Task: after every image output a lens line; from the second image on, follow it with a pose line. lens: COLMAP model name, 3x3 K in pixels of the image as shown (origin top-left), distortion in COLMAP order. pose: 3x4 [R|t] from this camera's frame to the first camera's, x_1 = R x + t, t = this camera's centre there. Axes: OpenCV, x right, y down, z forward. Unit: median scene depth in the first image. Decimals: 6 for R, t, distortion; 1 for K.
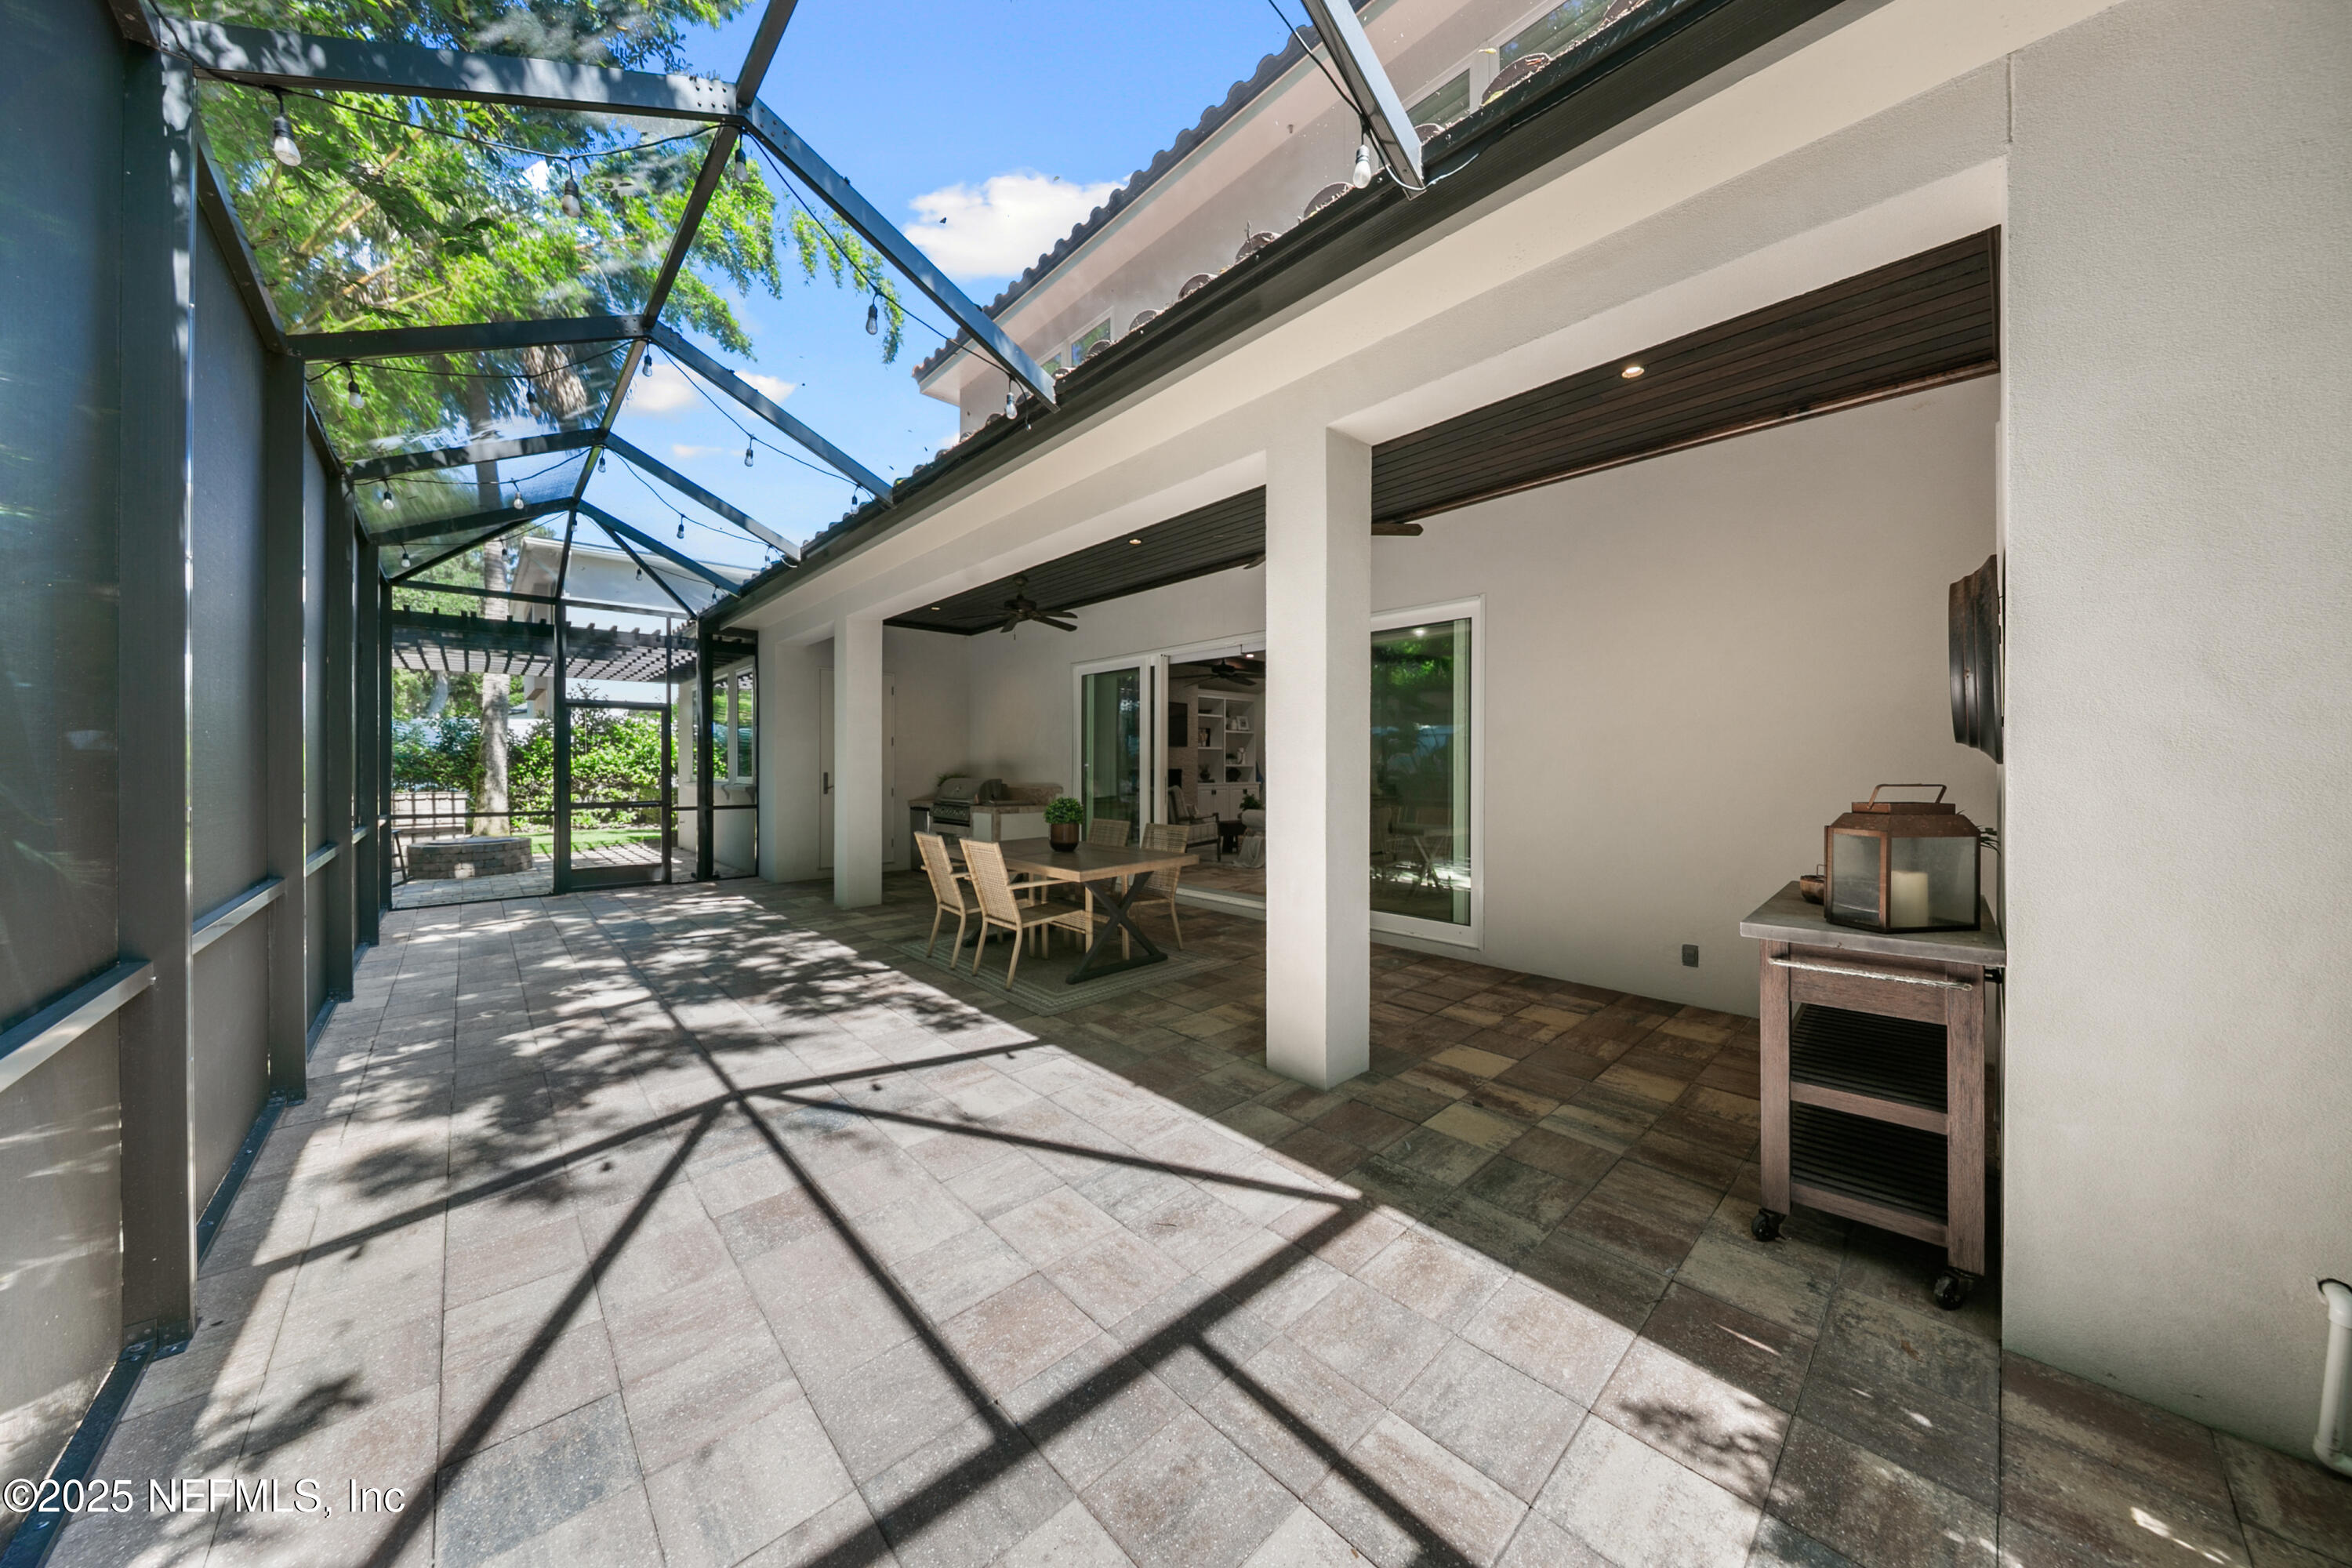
lens RADIAL K [[789.4, 0, 1181.3], [0, 789.4, 771.3], [0, 0, 1]] dist [-0.000250, -0.000089]
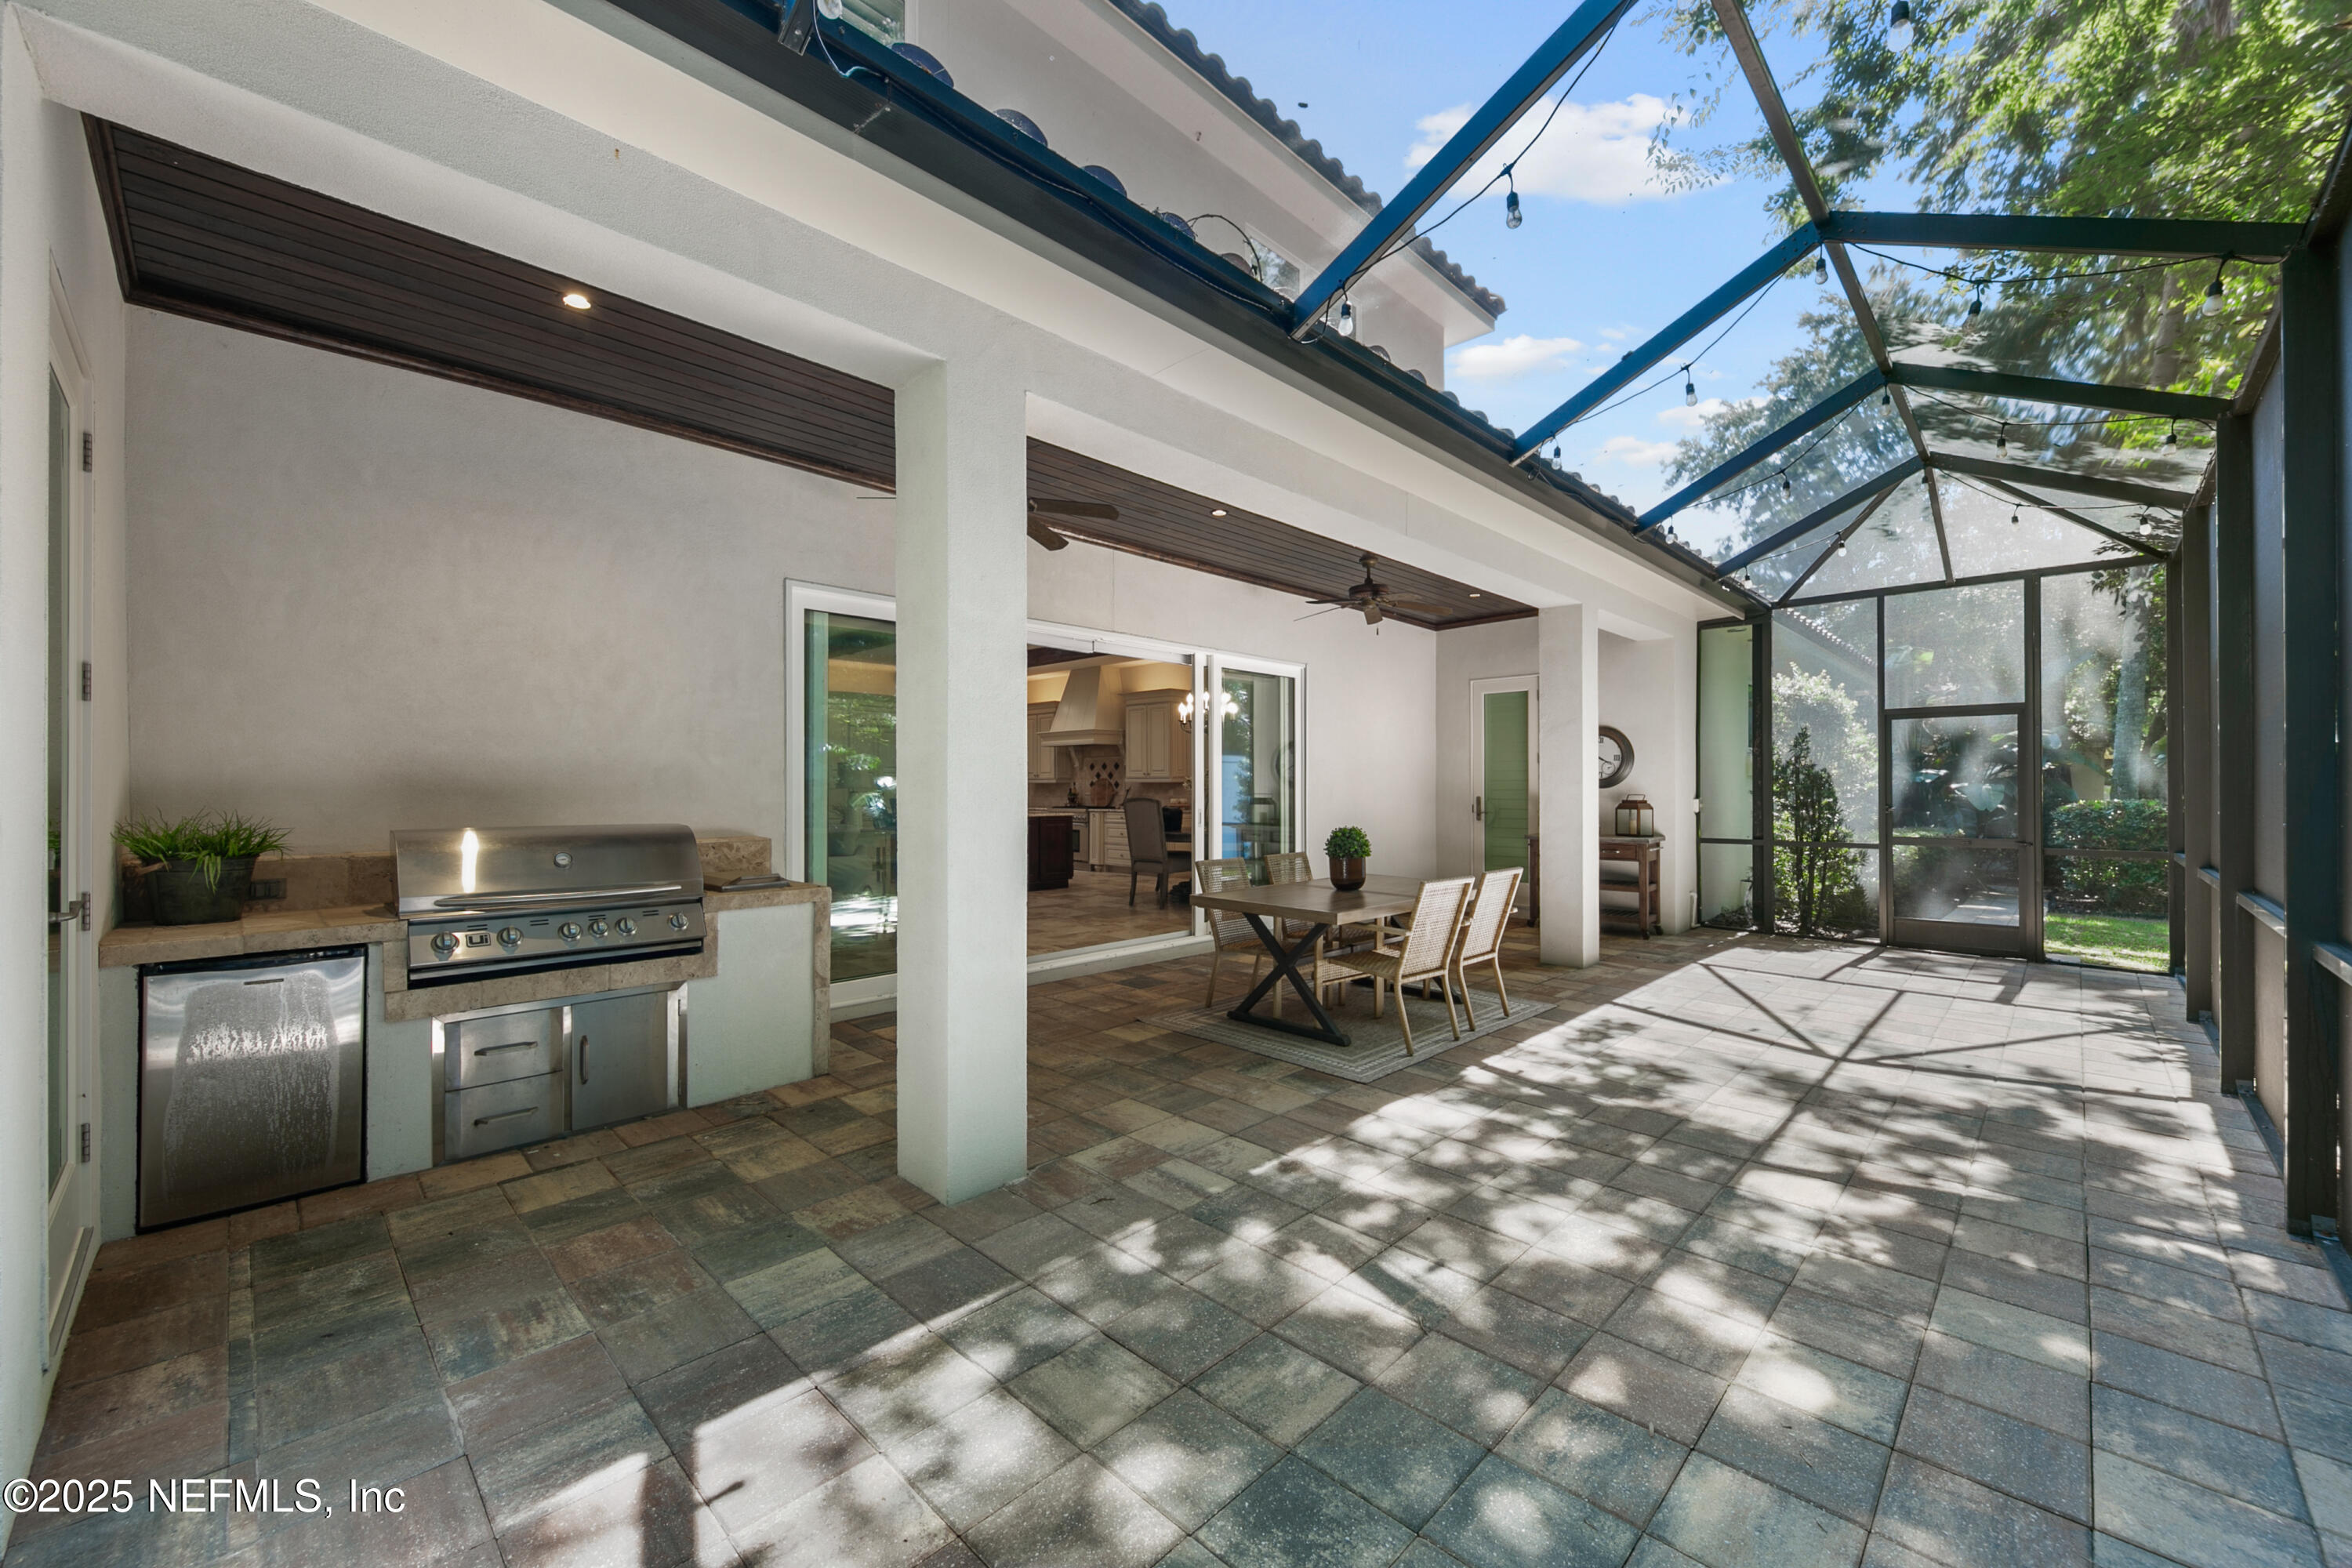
lens RADIAL K [[886.2, 0, 1208.4], [0, 886.2, 786.4], [0, 0, 1]] dist [-0.000211, -0.002982]
pose [[-0.041625, 0.005144, 0.999120, -1.846037], [0.000837, 0.999987, -0.005114, -0.010096], [-0.999133, 0.000623, -0.041628, 2.001353]]
